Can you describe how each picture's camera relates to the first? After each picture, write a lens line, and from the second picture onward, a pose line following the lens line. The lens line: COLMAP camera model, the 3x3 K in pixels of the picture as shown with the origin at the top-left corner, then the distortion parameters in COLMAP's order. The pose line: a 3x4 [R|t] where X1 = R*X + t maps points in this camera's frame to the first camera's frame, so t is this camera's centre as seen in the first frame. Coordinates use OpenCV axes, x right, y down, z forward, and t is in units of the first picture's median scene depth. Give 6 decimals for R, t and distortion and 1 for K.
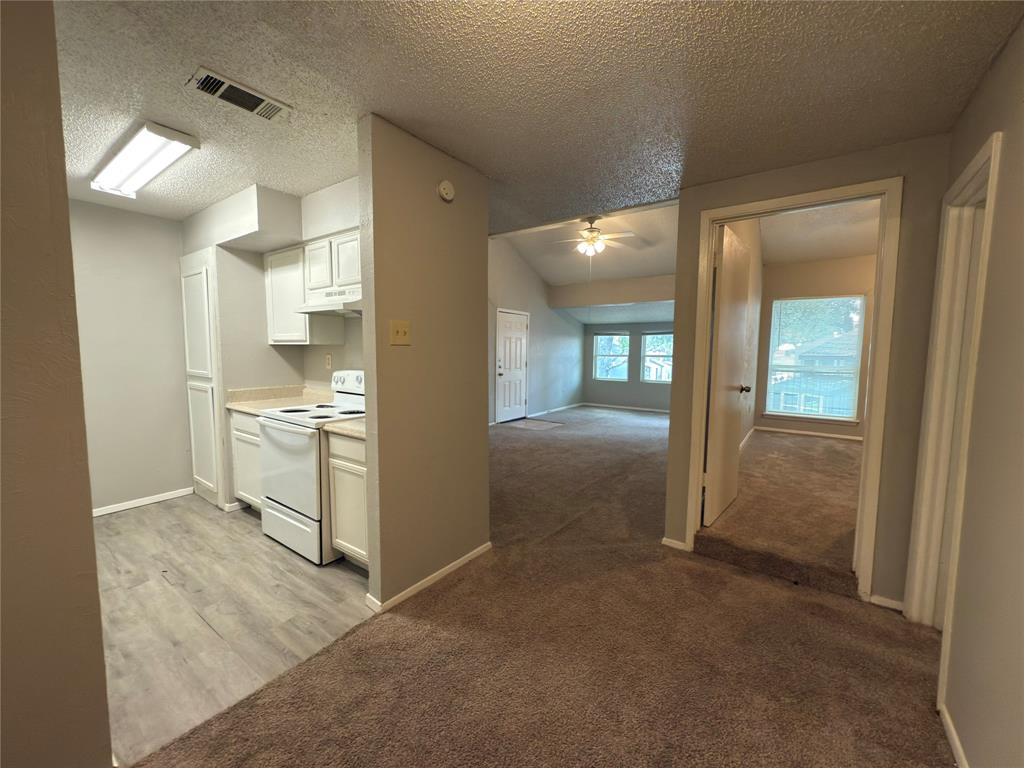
lens RADIAL K [[406.2, 0, 511.7], [0, 406.2, 382.7], [0, 0, 1]] dist [-0.001891, 0.000319]
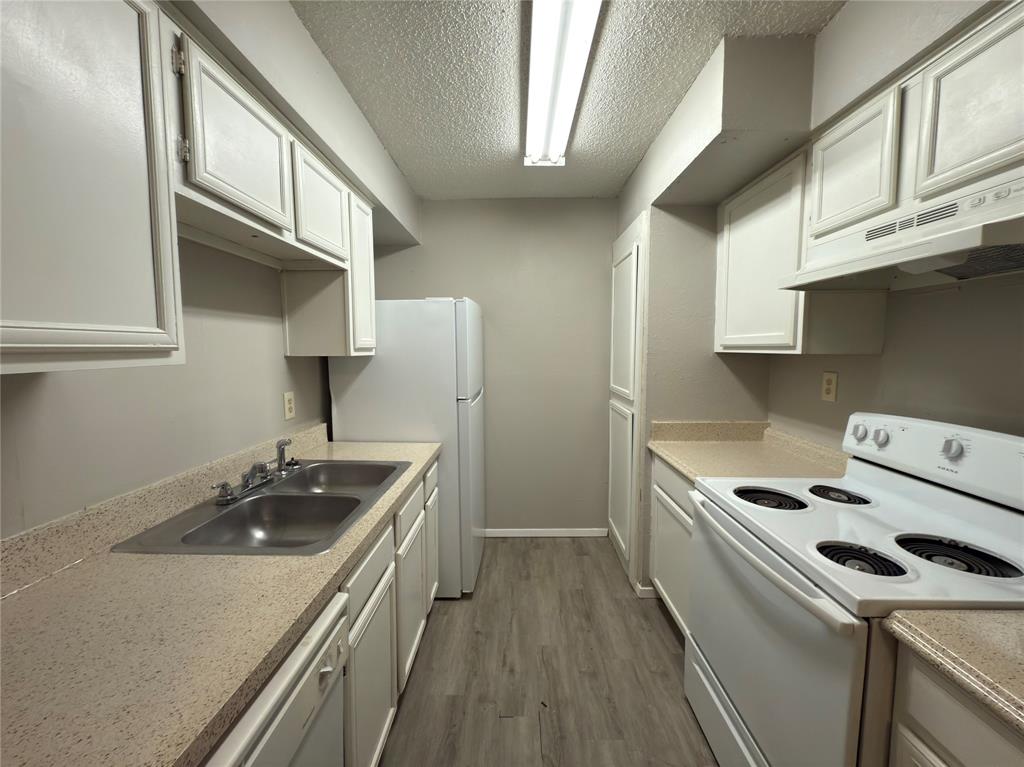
lens RADIAL K [[406.2, 0, 511.7], [0, 406.2, 382.2], [0, 0, 1]] dist [-0.001891, 0.000319]
pose [[0.570989, 0.059120, -0.818826, -0.295275], [-0.060934, 0.997704, 0.029544, -0.053857], [0.818693, 0.033025, 0.573280, 0.438505]]
